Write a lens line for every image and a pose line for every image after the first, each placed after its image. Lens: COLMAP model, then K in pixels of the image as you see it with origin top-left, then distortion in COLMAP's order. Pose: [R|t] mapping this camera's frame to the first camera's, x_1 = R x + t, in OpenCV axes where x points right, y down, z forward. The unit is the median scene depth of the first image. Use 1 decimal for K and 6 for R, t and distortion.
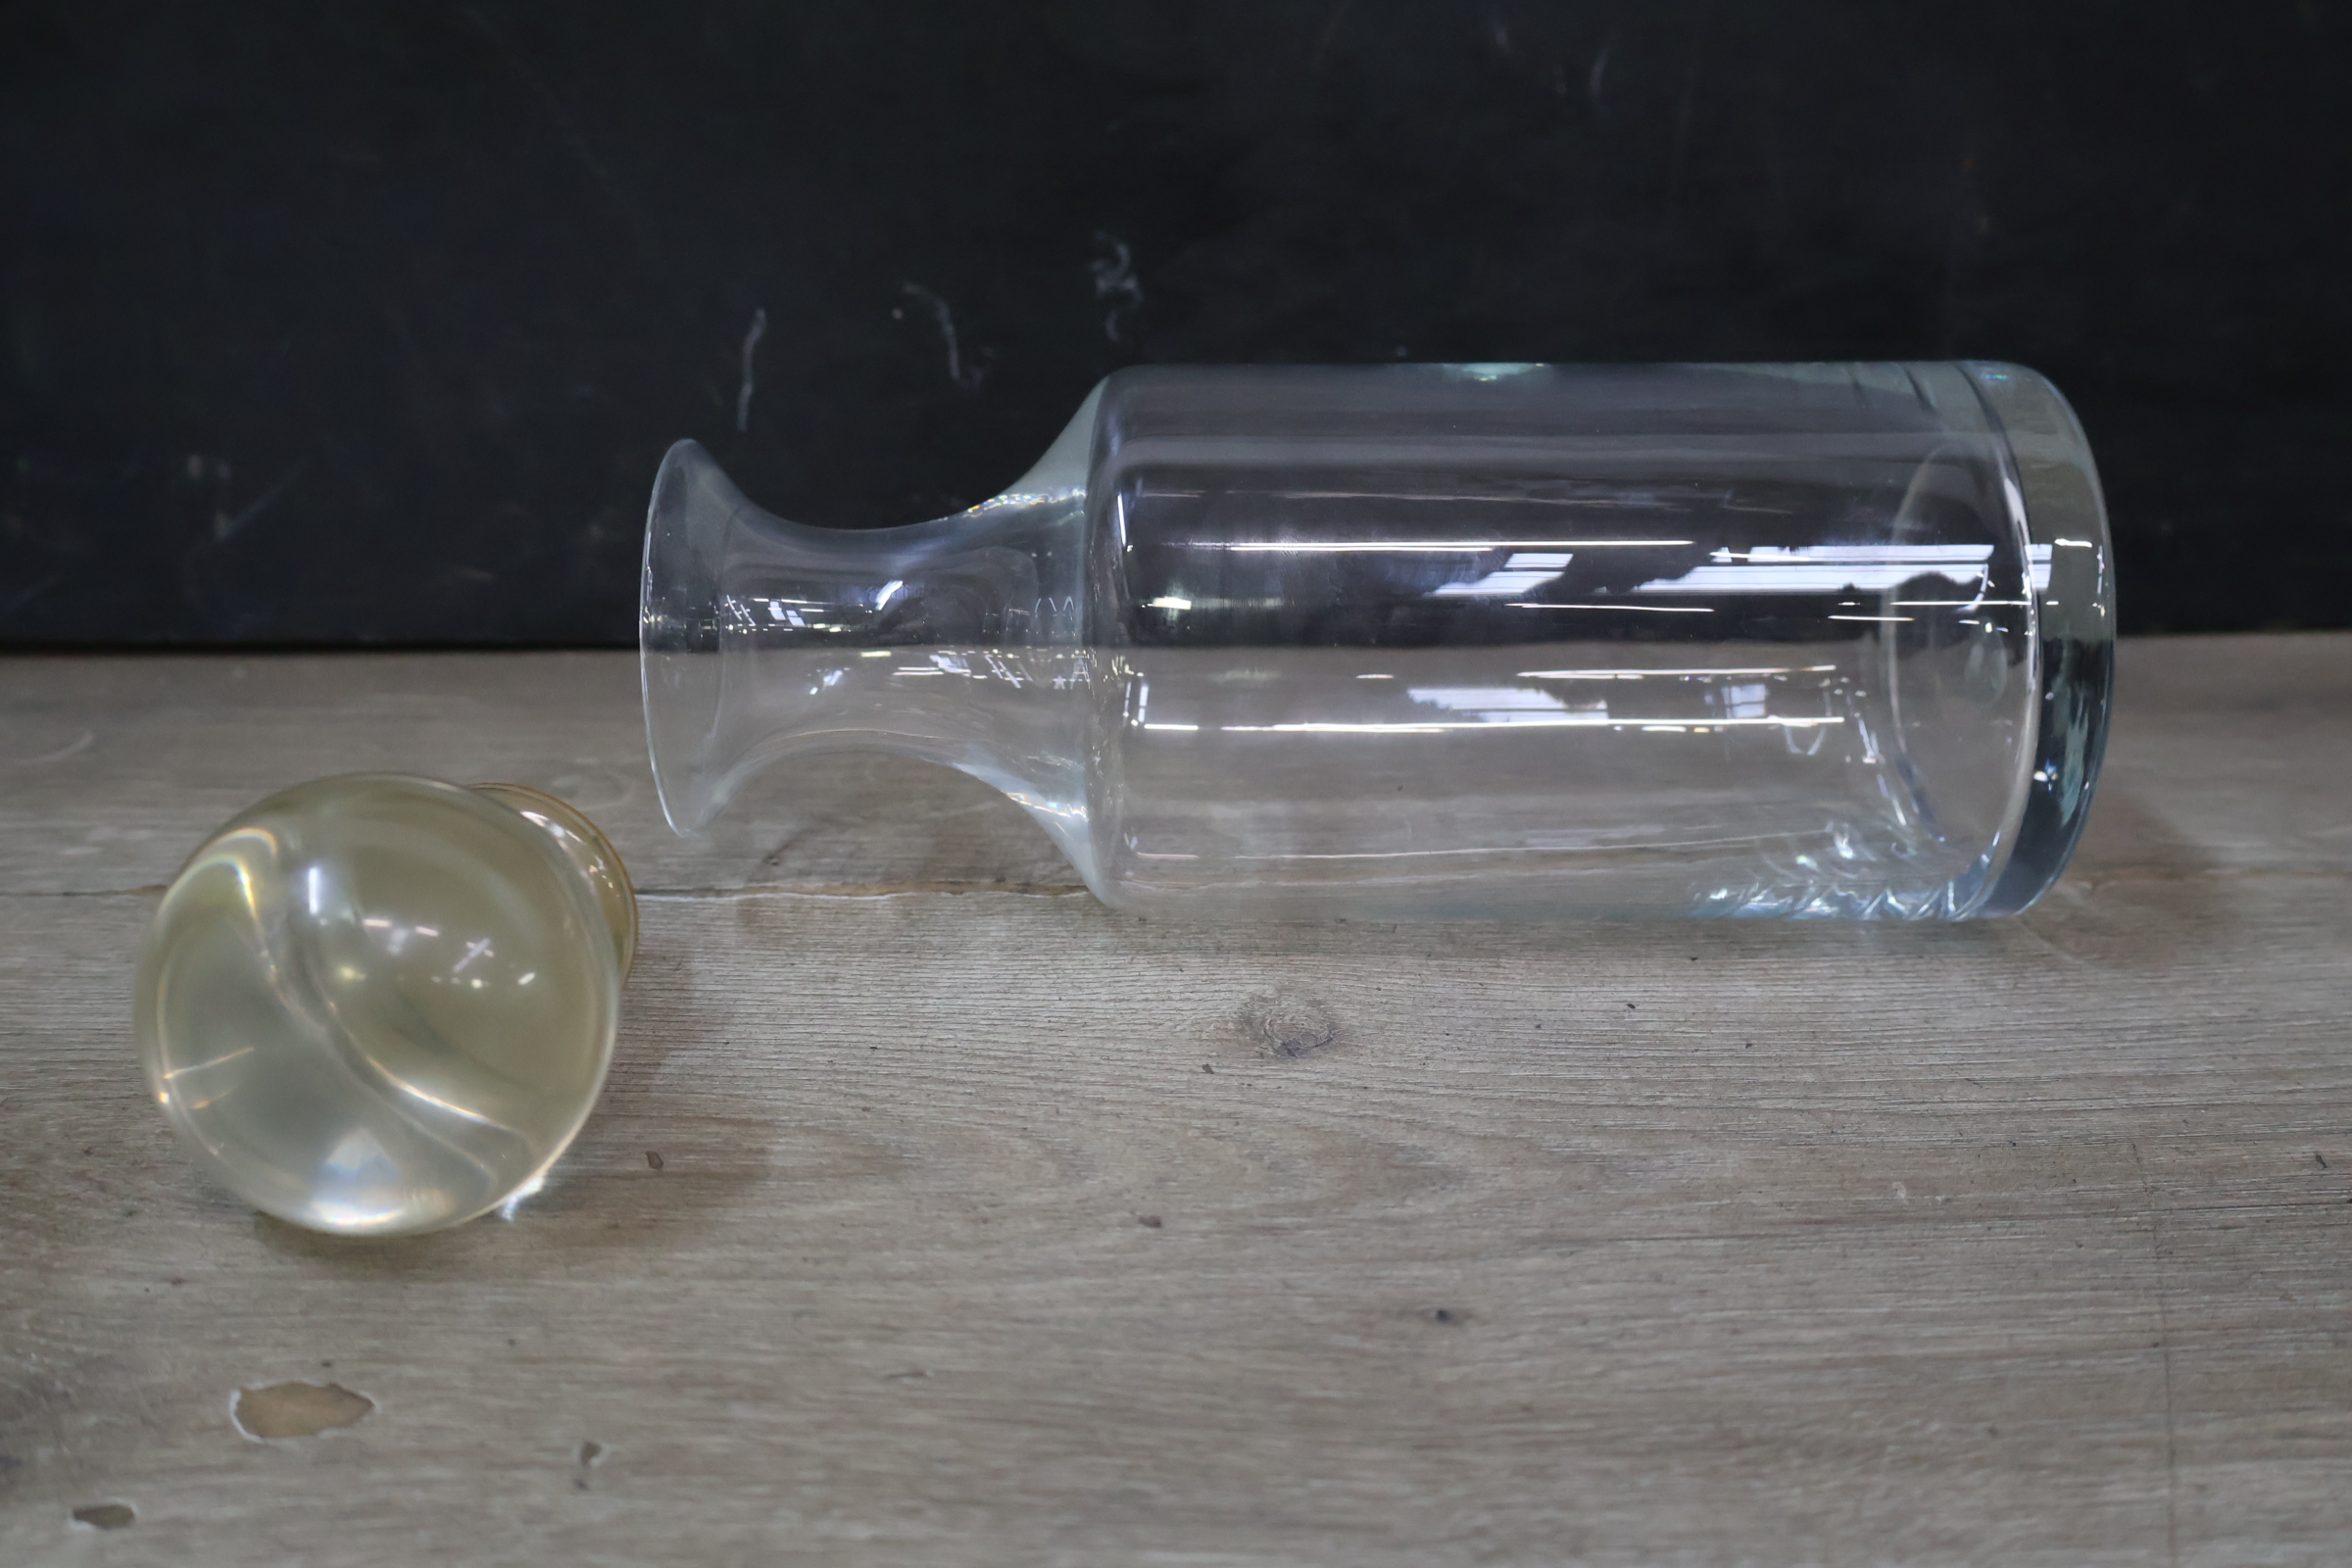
lens RADIAL K [[2442.1, 0, 1177.4], [0, 2442.1, 753.6], [0, 0, 1]] dist [0.002756, 0.024971]
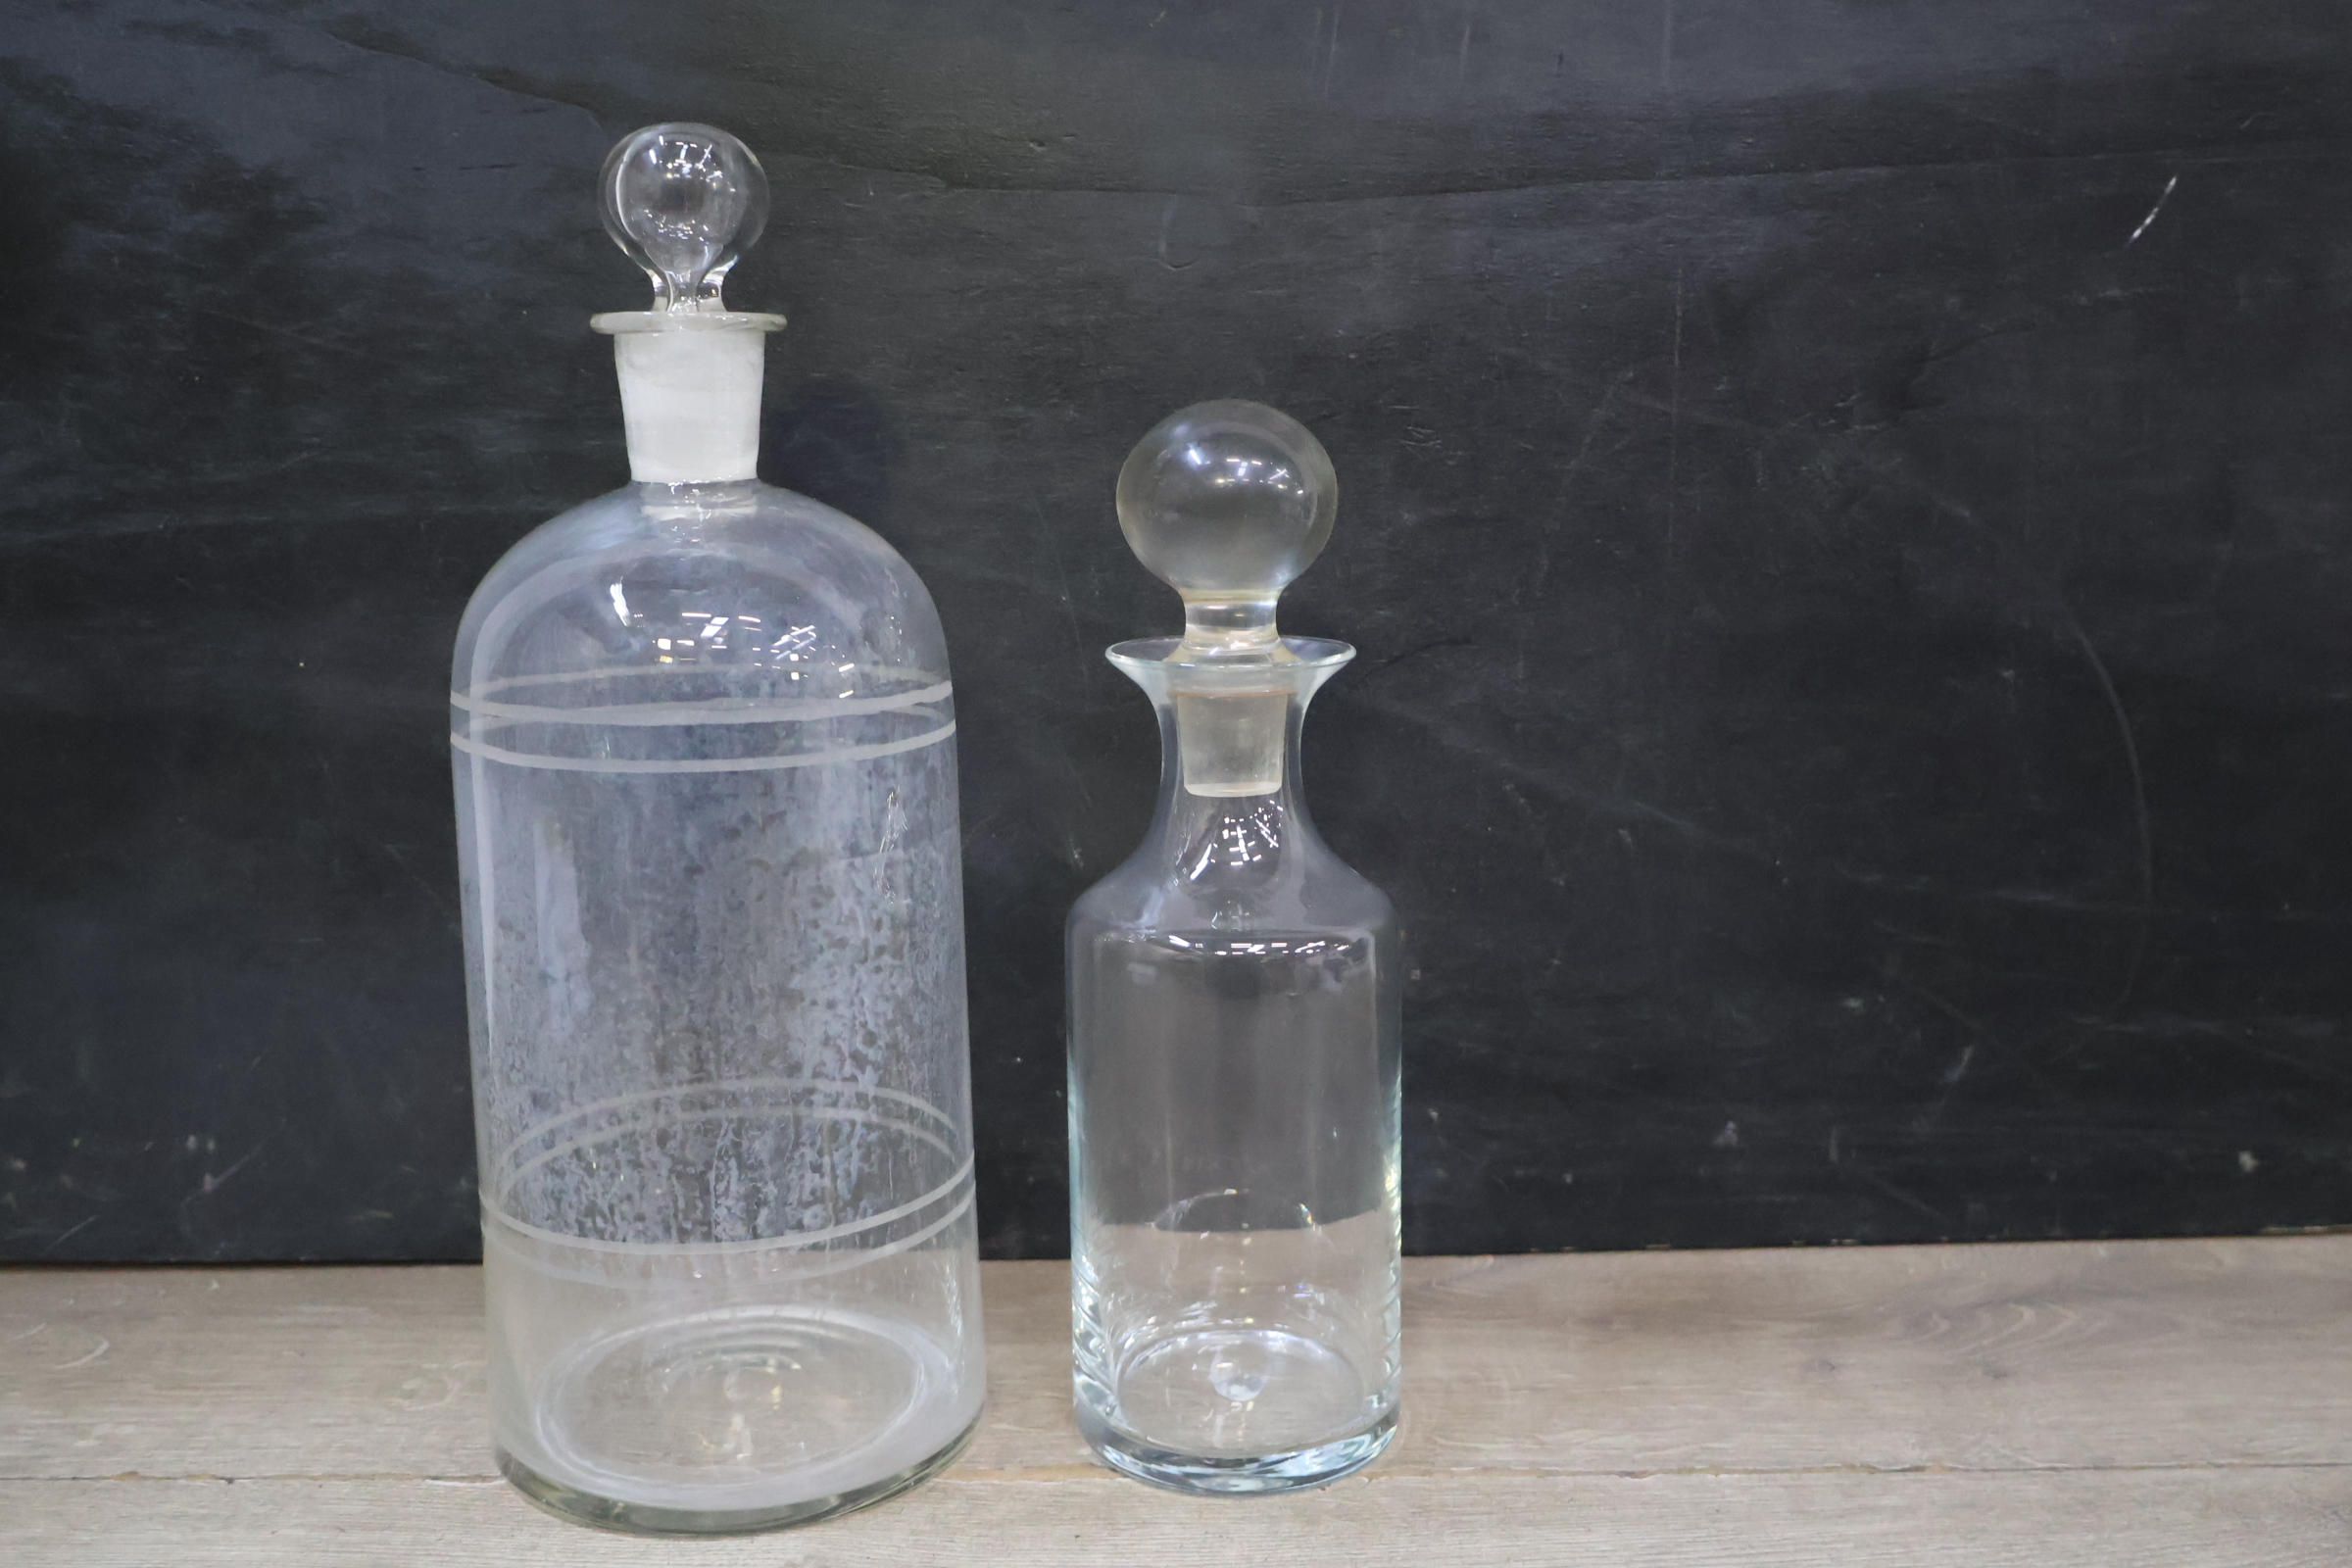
lens RADIAL K [[2471.1, 0, 1181.0], [0, 2471.1, 789.5], [0, 0, 1]] dist [0.020175, 0.010342]
pose [[0.998992, -0.003459, -0.044752, 0.302154], [-0.002039, 0.992500, -0.122224, -0.171854], [0.044839, 0.122192, 0.991493, -0.556041]]
